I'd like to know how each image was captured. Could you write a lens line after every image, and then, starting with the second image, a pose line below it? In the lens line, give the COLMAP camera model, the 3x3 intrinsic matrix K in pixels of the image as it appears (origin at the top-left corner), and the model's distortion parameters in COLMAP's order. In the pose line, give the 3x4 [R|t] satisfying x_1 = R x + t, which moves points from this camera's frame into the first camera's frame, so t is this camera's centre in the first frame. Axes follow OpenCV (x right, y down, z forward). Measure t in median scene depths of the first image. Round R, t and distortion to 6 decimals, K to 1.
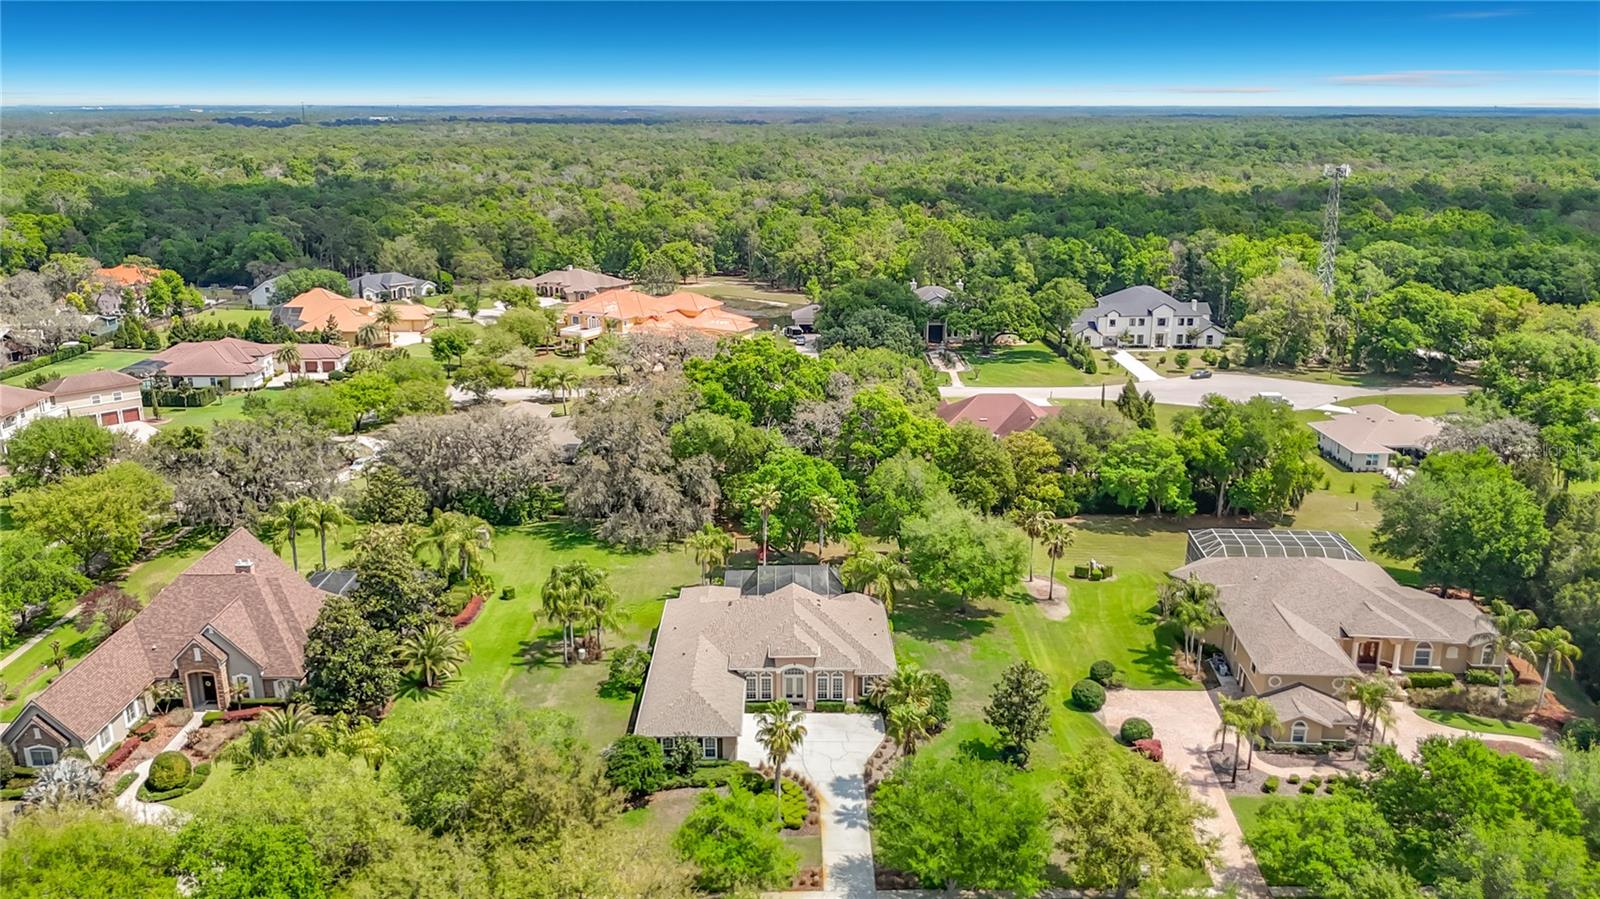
lens RADIAL K [[1192.0, 0, 800.0], [0, 1192.0, 449.5], [0, 0, 1]] dist [0.088597, -0.073107]
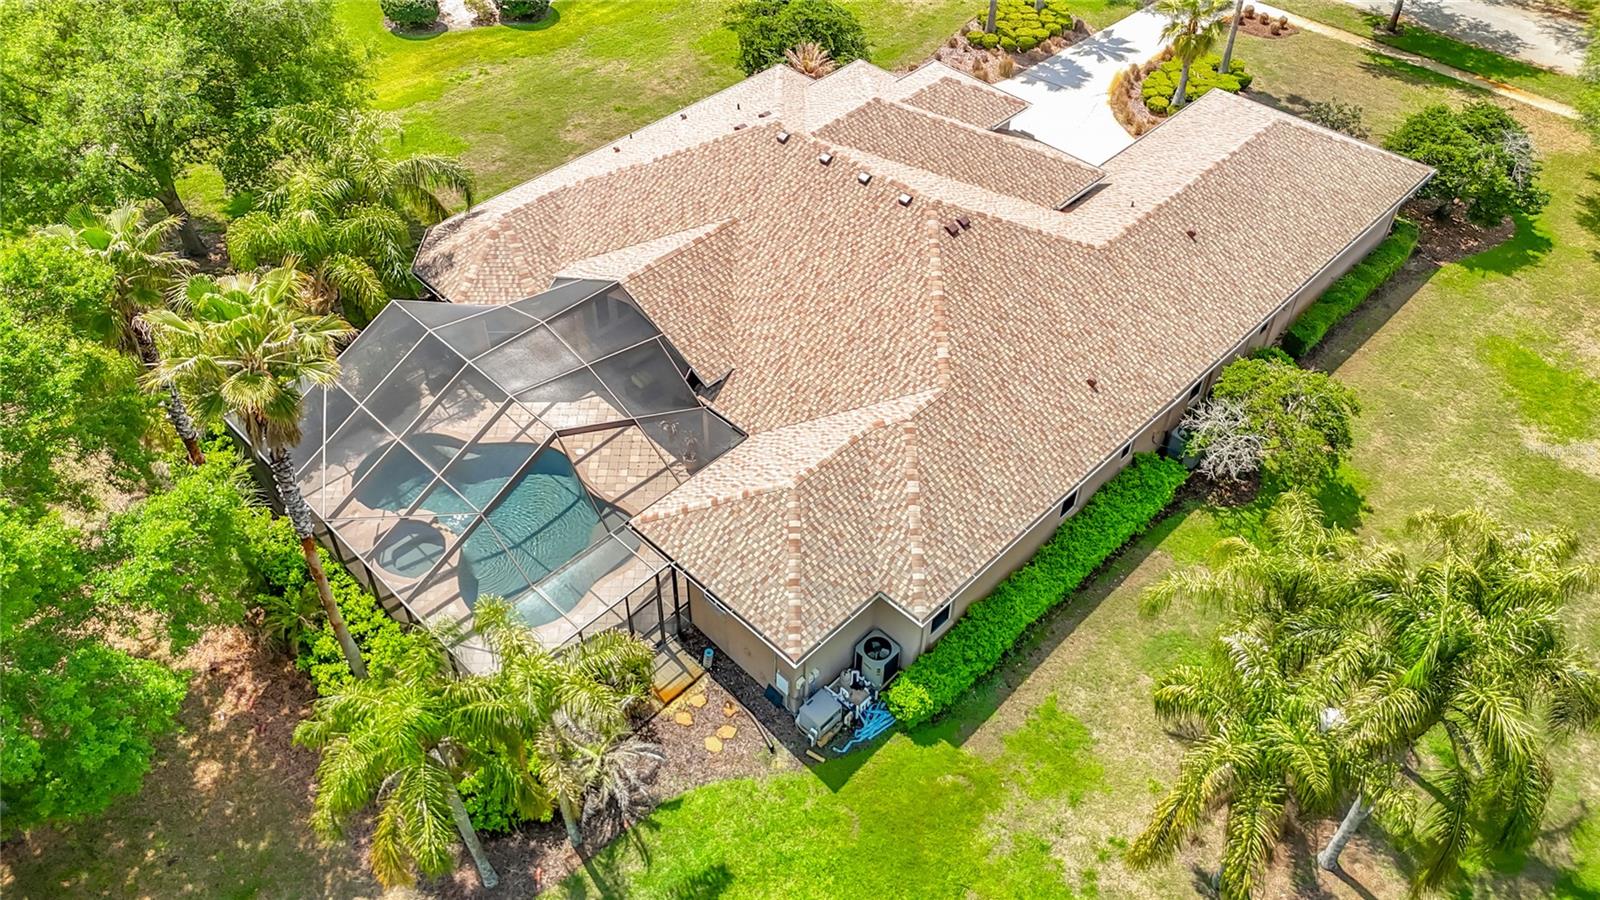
lens RADIAL K [[1190.3, 0, 796.3], [0, 1190.3, 418.4], [0, 0, 1]] dist [0.090821, -0.079363]
pose [[-0.701796, -0.486563, 0.520326, -0.226243], [0.186637, 0.579313, 0.793450, -0.093938], [-0.687495, 0.653952, -0.315749, 1.233113]]
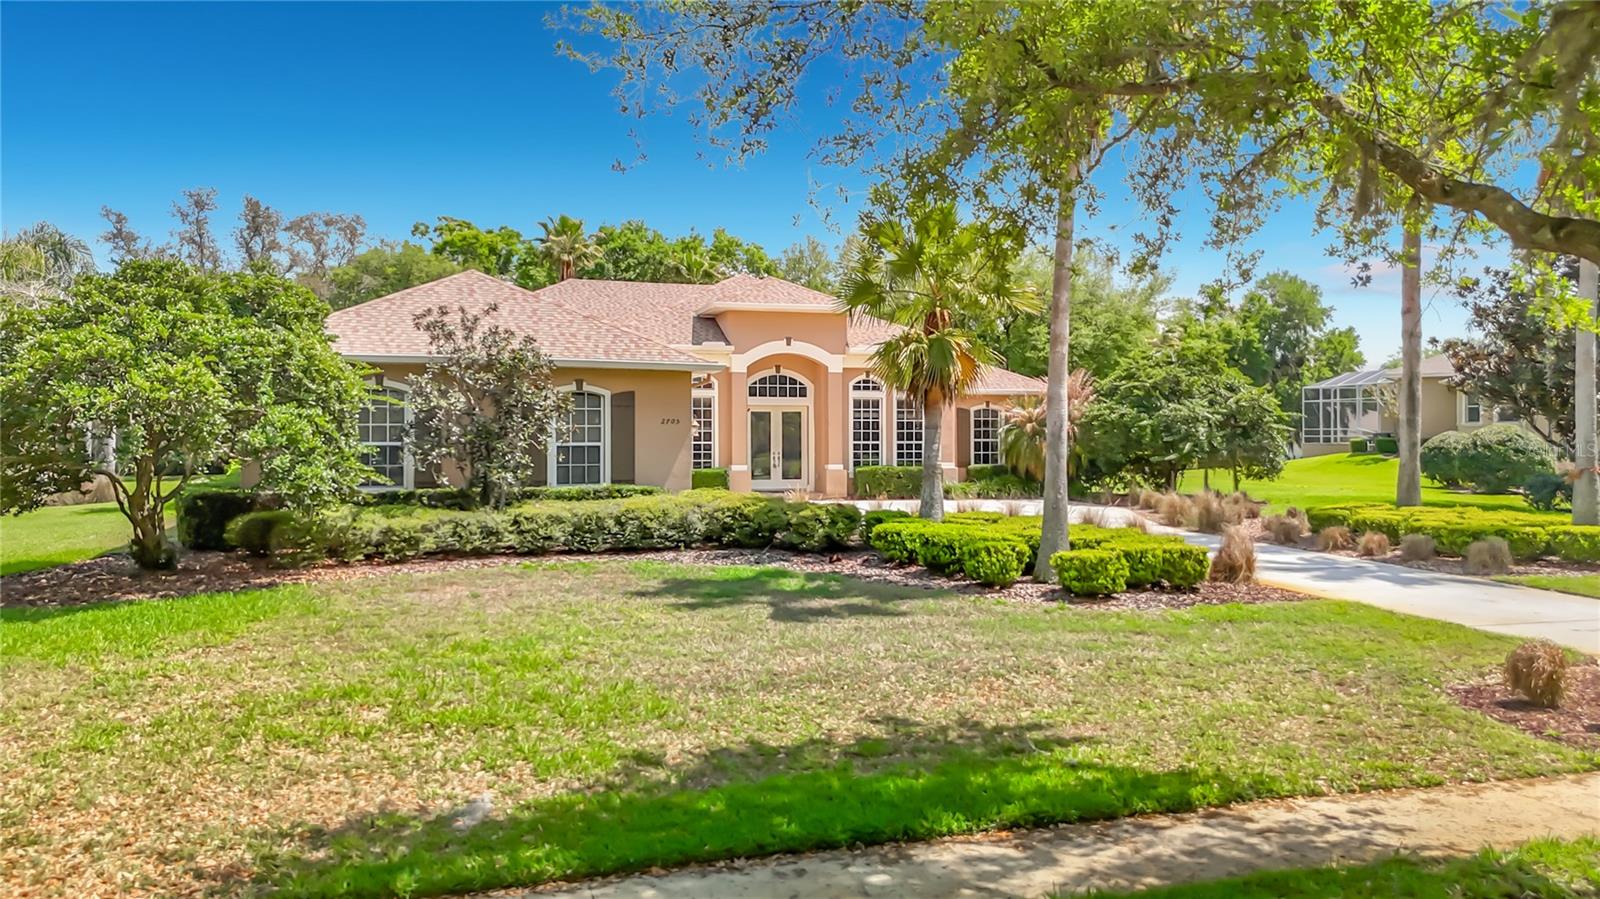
lens RADIAL K [[1177.5, 0, 801.6], [0, 1177.5, 435.3], [0, 0, 1]] dist [0.090374, -0.089030]
pose [[0.957487, 0.000475, 0.288474, -0.090740], [0.076105, 0.964155, -0.254190, 0.282397], [-0.278255, 0.265338, 0.923130, 0.716471]]
